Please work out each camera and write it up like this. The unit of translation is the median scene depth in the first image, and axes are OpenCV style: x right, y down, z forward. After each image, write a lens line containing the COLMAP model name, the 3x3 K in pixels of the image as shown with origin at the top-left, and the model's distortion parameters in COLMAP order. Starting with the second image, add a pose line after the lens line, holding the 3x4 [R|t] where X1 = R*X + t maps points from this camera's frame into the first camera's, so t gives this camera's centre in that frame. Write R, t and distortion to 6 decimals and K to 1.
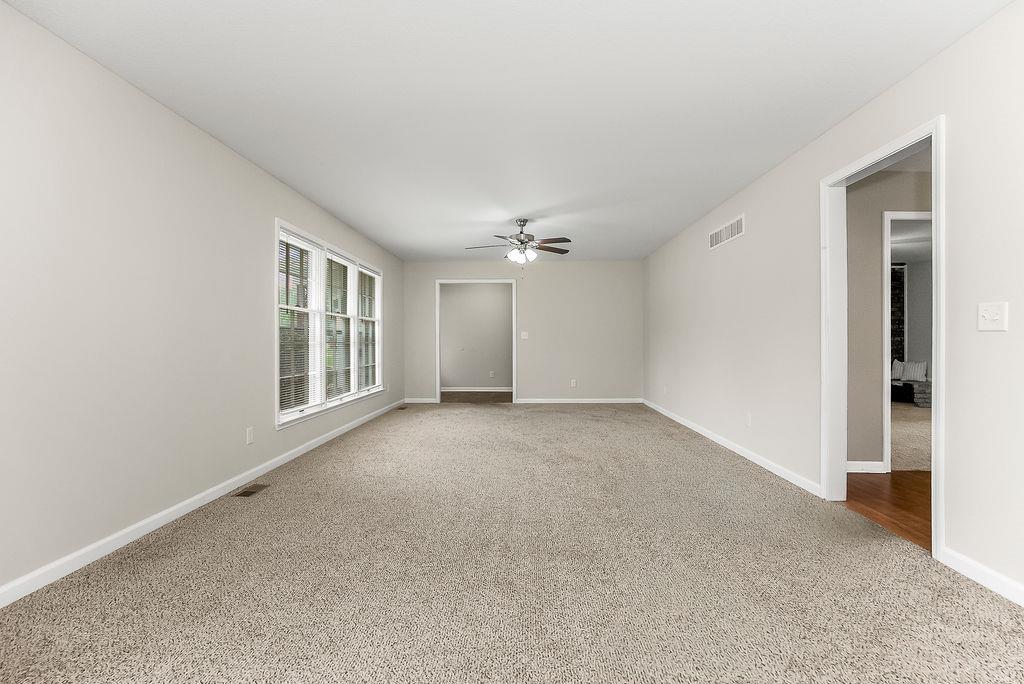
lens RADIAL K [[486.3, 0, 512.0], [0, 486.3, 342.0], [0, 0, 1]] dist [-0.003226, 0.001002]
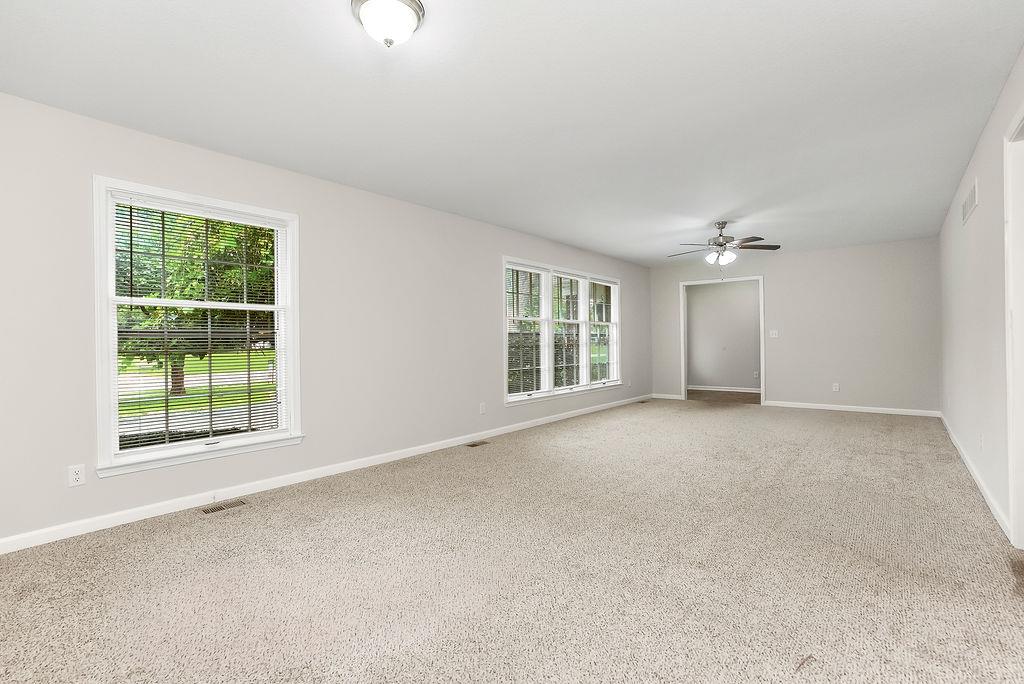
lens RADIAL K [[486.3, 0, 512.0], [0, 486.3, 342.0], [0, 0, 1]] dist [-0.003226, 0.001002]
pose [[0.785070, -0.005266, -0.619384, 0.306254], [0.008696, 0.999959, 0.002522, -0.007168], [0.619346, -0.007366, 0.785084, -0.072852]]
